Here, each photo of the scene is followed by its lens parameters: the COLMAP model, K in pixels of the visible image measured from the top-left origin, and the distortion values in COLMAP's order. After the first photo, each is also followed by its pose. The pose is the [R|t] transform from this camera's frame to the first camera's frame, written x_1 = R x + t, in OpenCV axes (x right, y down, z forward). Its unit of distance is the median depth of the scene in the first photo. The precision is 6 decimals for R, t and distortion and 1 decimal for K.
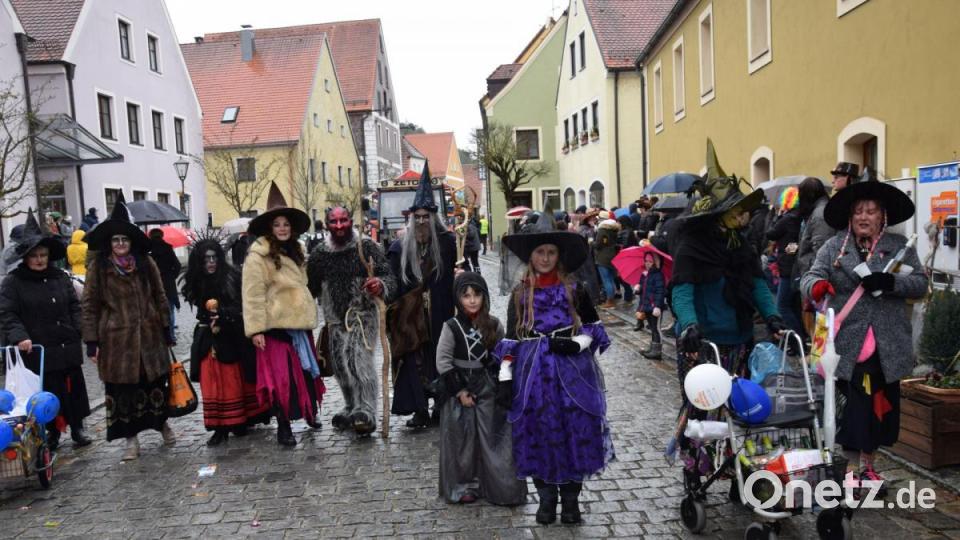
lens RADIAL K [[869.7, 0, 481.0], [0, 869.7, 334.1], [0, 0, 1]] dist [-0.134782, 0.213452]
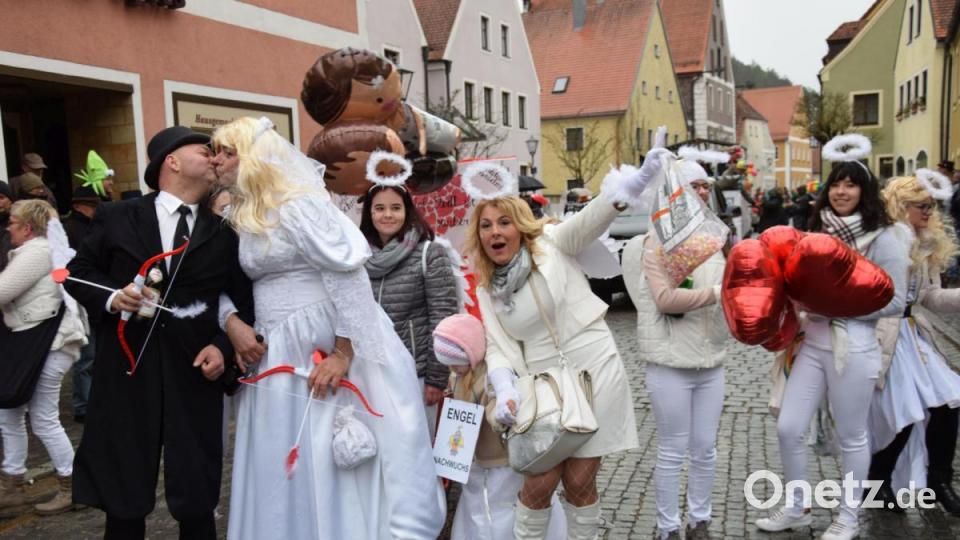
lens RADIAL K [[1054.1, 0, 477.2], [0, 1054.1, 318.9], [0, 0, 1]] dist [-0.007087, 0.308336]
pose [[0.944546, 0.042852, -0.325570, 0.047726], [-0.044914, 0.998990, 0.001184, 0.035672], [0.325292, 0.013504, 0.945517, -0.294849]]
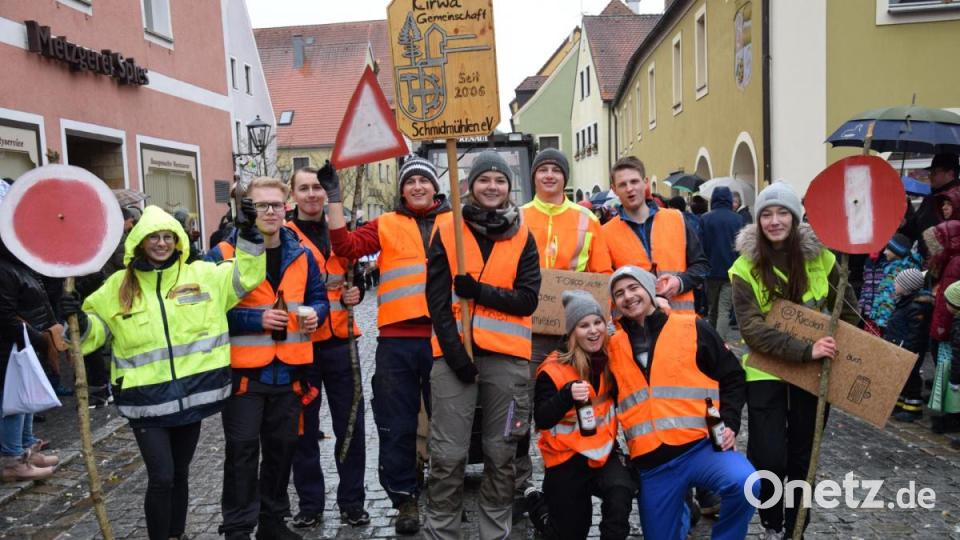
lens RADIAL K [[1054.1, 0, 477.2], [0, 1054.1, 318.9], [0, 0, 1]] dist [-0.007087, 0.308336]
pose [[0.999245, 0.012470, -0.036789, 0.014891], [-0.013597, 0.999441, -0.030539, 0.059648], [0.036387, 0.031016, 0.998856, -0.473070]]
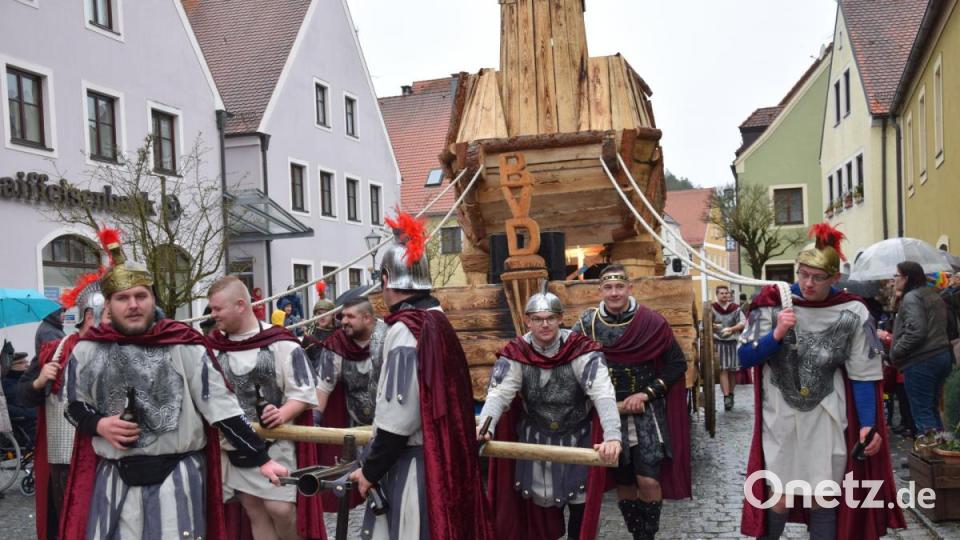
lens RADIAL K [[1119.0, 0, 465.5], [0, 1119.0, 327.6], [0, 0, 1]] dist [0.008096, 0.269029]
pose [[0.965682, 0.008092, -0.259603, 0.042209], [-0.035112, 0.994406, -0.099617, 0.009661], [0.257344, 0.105313, 0.960564, -0.086060]]
